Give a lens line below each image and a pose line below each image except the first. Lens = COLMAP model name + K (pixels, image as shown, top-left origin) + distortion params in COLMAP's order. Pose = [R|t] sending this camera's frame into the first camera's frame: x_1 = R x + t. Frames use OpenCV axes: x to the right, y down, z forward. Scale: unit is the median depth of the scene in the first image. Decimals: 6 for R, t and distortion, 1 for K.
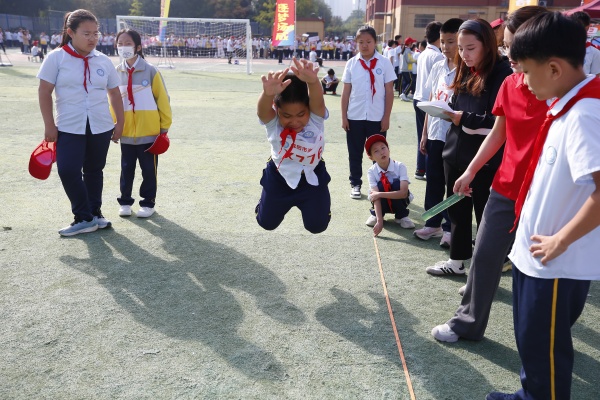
lens RADIAL K [[563.1, 0, 296.6], [0, 563.1, 198.0], [0, 0, 1]] dist [0.050438, 0.000000]
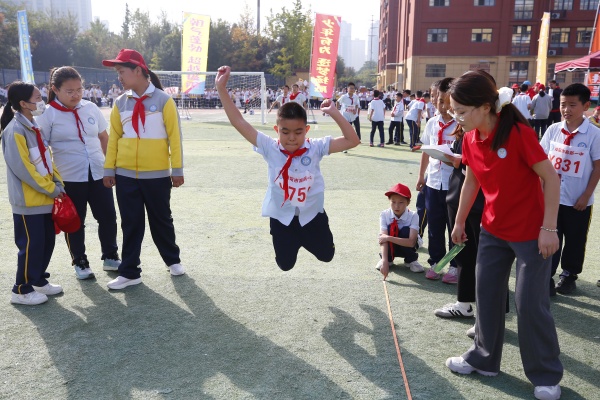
lens RADIAL K [[563.1, 0, 297.1], [0, 563.1, 196.0], [0, 0, 1]] dist [0.050438, 0.000000]
pose [[0.999644, -0.008508, -0.025272, 0.005430], [0.006267, 0.996148, -0.087468, 0.003577], [0.025919, 0.087279, 0.995847, -0.020686]]
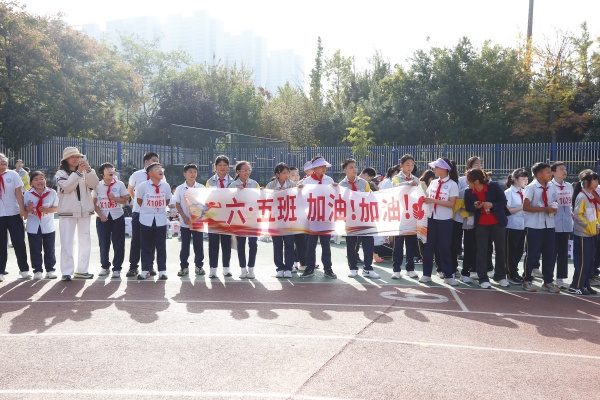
lens RADIAL K [[563.1, 0, 299.8], [0, 563.1, 199.6], [0, 0, 1]] dist [0.050438, 0.000000]
pose [[0.932236, 0.008201, -0.361757, -2.294095], [-0.092093, 0.972200, -0.215279, -2.374515], [0.349935, 0.234006, 0.907076, 8.384713]]
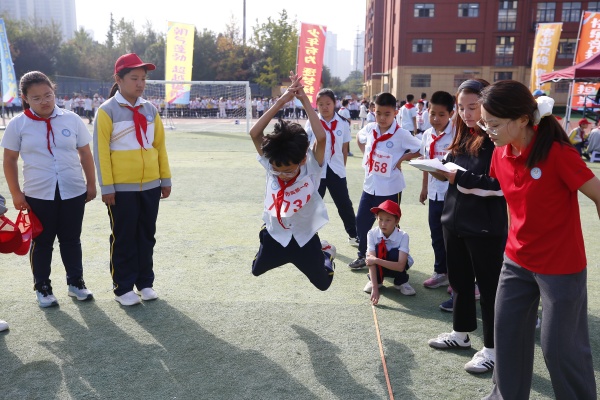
lens RADIAL K [[563.1, 0, 296.2], [0, 563.1, 199.4], [0, 0, 1]] dist [0.050438, 0.000000]
pose [[0.999932, -0.011357, -0.002798, 0.009129], [0.011029, 0.995135, -0.097902, -0.010198], [0.003897, 0.097864, 0.995192, 0.025867]]
